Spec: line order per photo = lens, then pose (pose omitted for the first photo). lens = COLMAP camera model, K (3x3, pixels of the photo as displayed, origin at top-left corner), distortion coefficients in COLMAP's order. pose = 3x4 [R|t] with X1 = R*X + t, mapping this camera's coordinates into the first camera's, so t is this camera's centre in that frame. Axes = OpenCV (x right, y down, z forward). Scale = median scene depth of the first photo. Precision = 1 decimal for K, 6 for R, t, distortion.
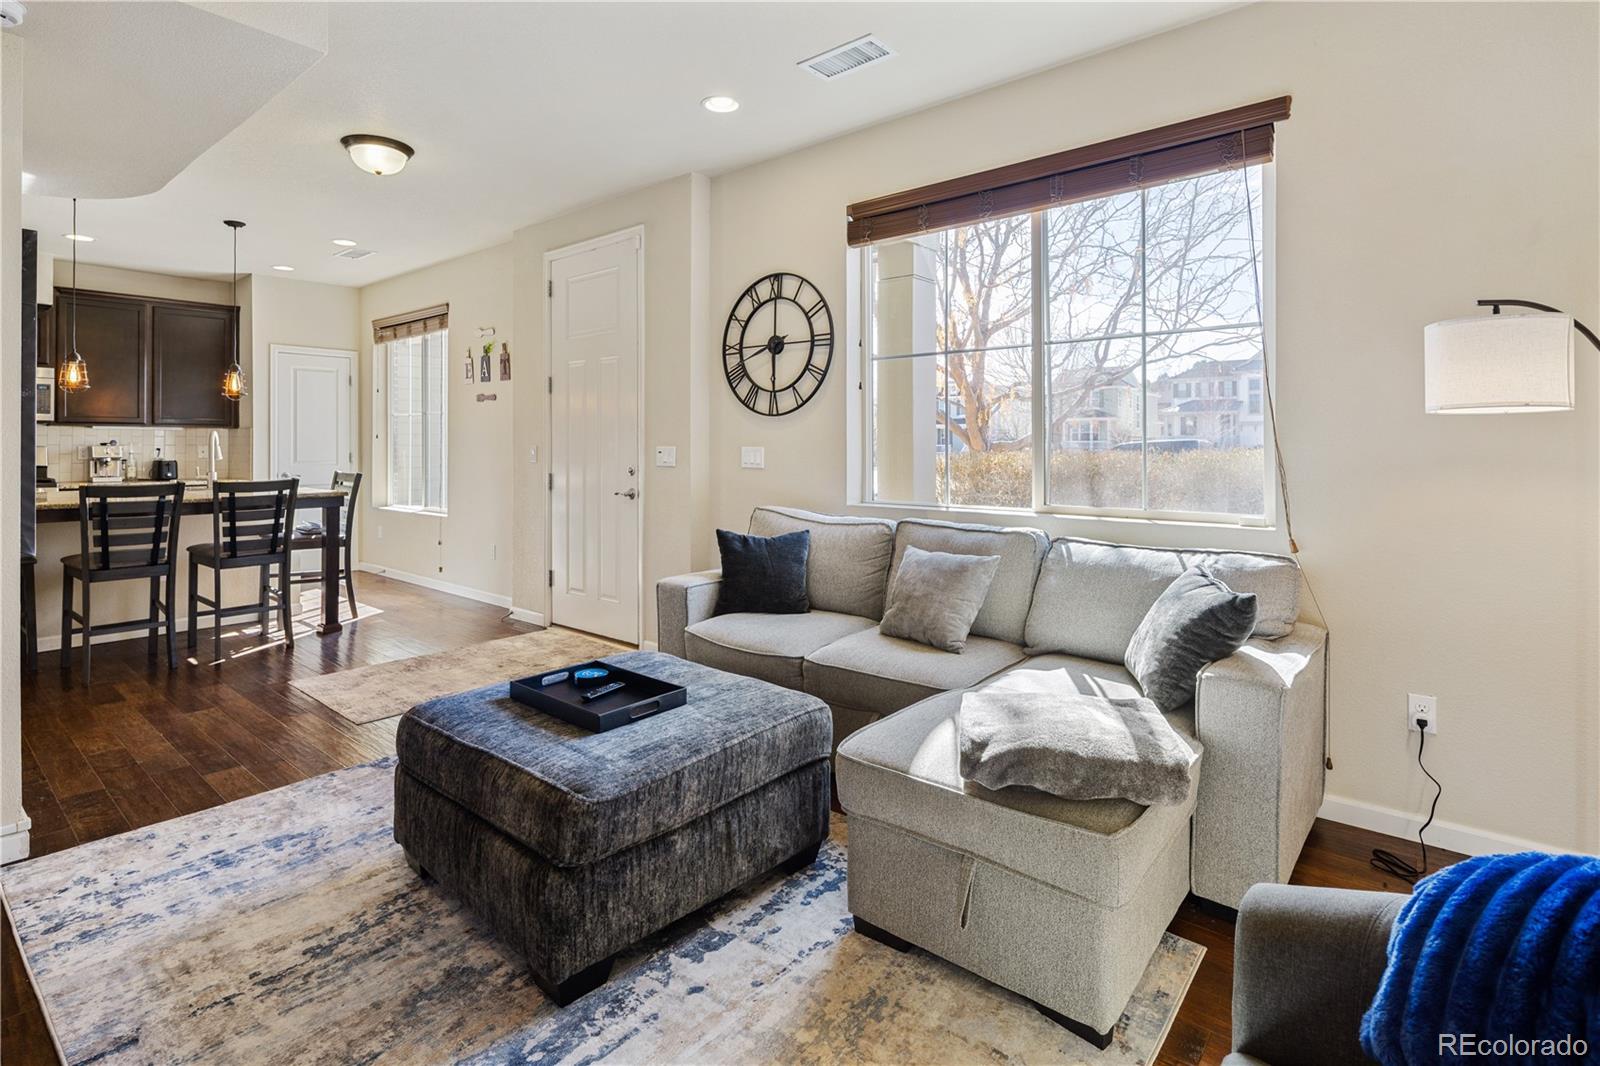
lens RADIAL K [[792.3, 0, 793.1], [0, 792.3, 440.6], [0, 0, 1]] dist [0.000485, -0.000989]
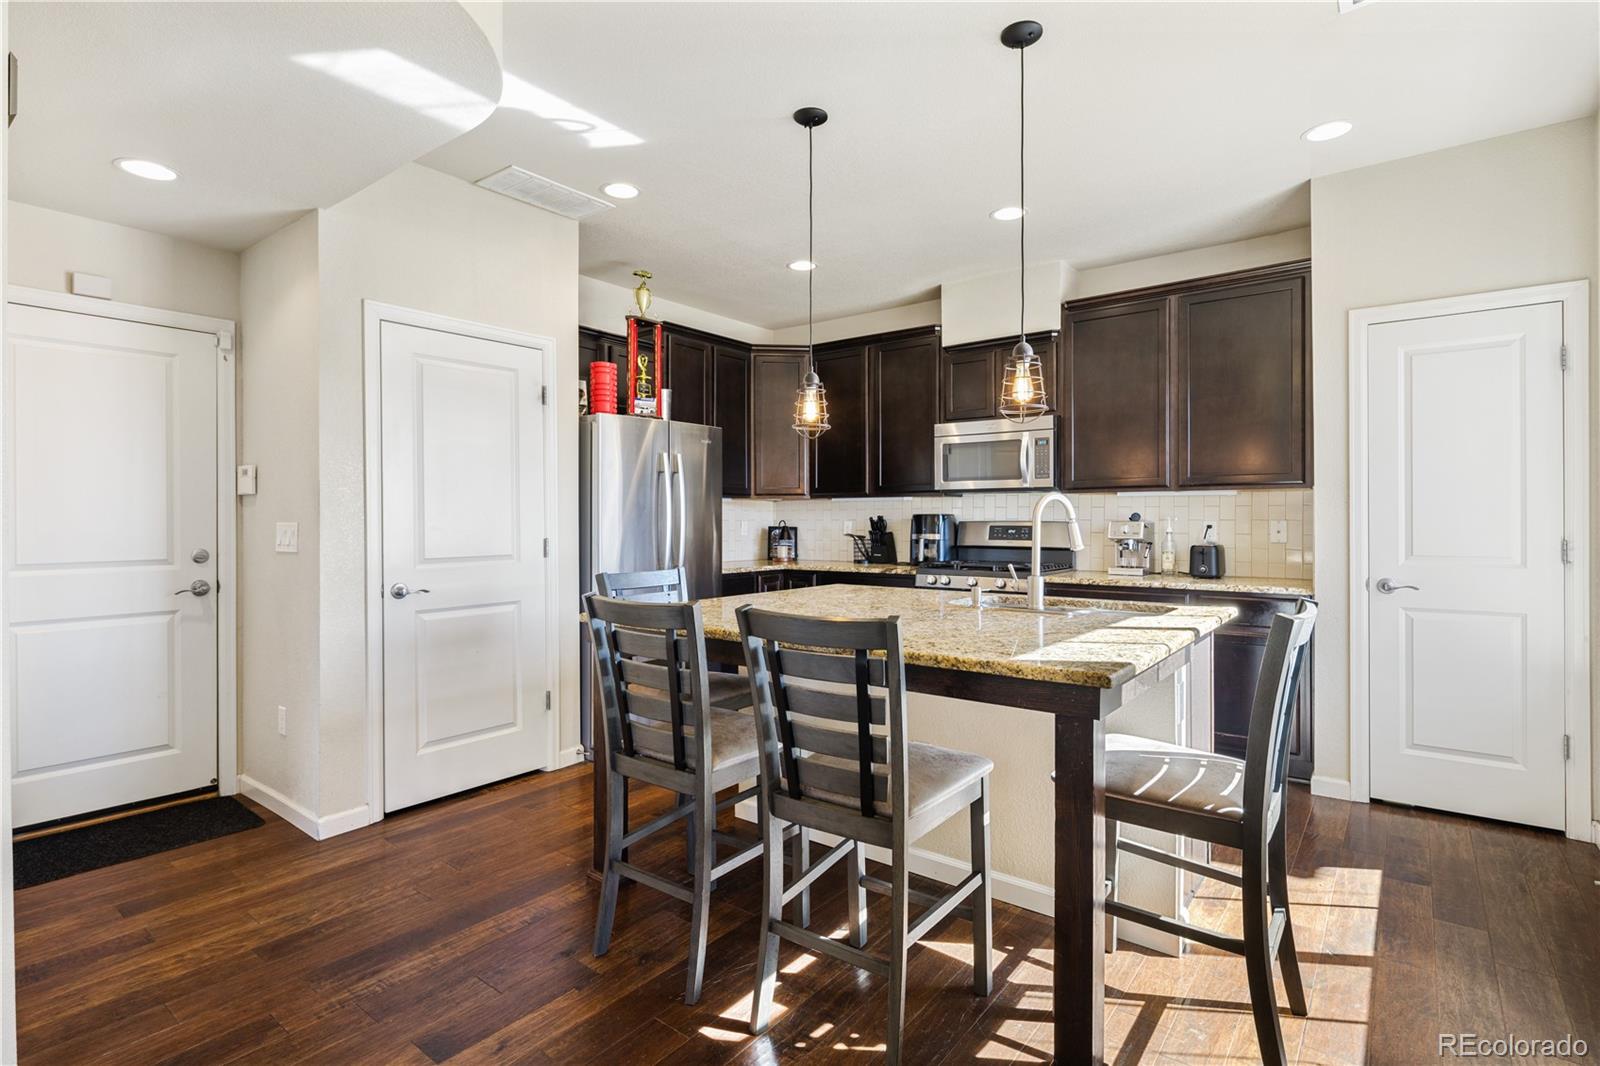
lens RADIAL K [[788.9, 0, 788.1], [0, 788.9, 519.6], [0, 0, 1]] dist [0.001846, -0.000296]
pose [[0.042169, -0.000122, -0.999110, -0.332360], [0.007051, 0.999975, 0.000176, 0.004936], [0.999086, -0.007052, 0.042169, 1.096636]]
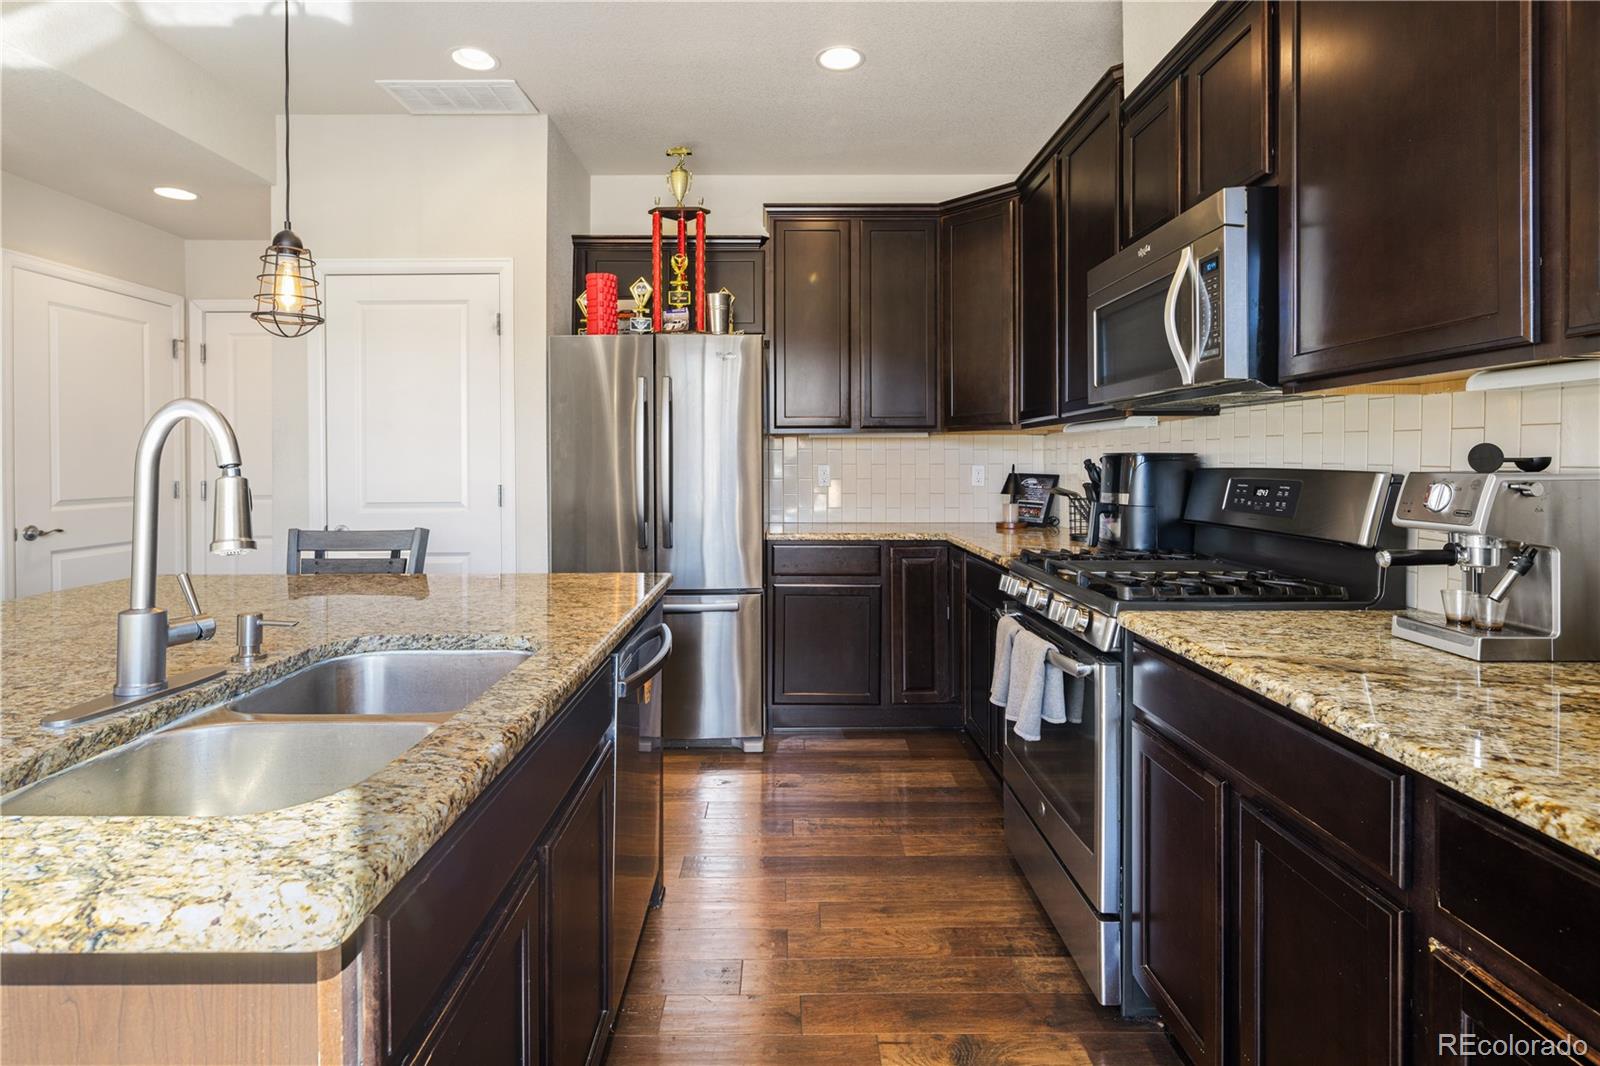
lens RADIAL K [[790.3, 0, 789.5], [0, 790.3, 484.9], [0, 0, 1]] dist [0.002017, 0.000015]
pose [[-0.752727, 0.013751, -0.658189, -0.959482], [0.003416, 0.999850, 0.016983, 0.010712], [0.658324, 0.010535, -0.752661, 1.673462]]
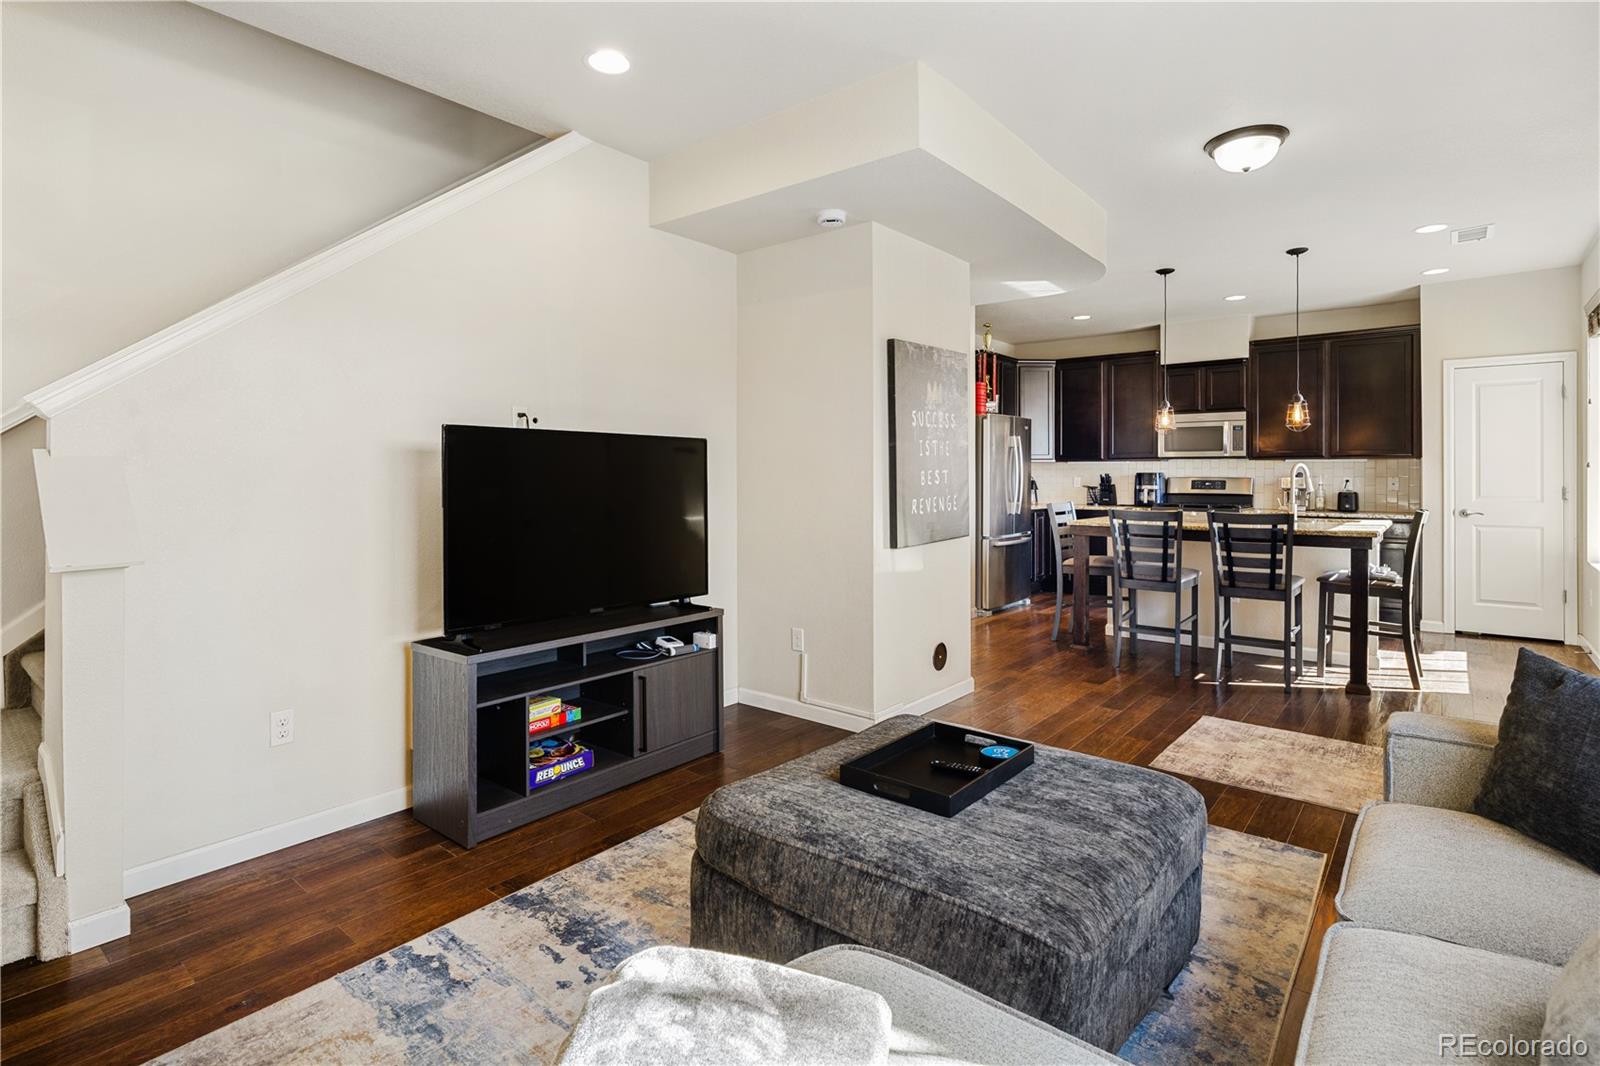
lens RADIAL K [[785.9, 0, 779.6], [0, 785.9, 476.7], [0, 0, 1]] dist [-0.000158, -0.000509]
pose [[0.003713, 0.000956, -0.999993, 0.342910], [0.005116, 0.999986, 0.000975, 0.001489], [0.999980, -0.005120, 0.003708, 0.461222]]
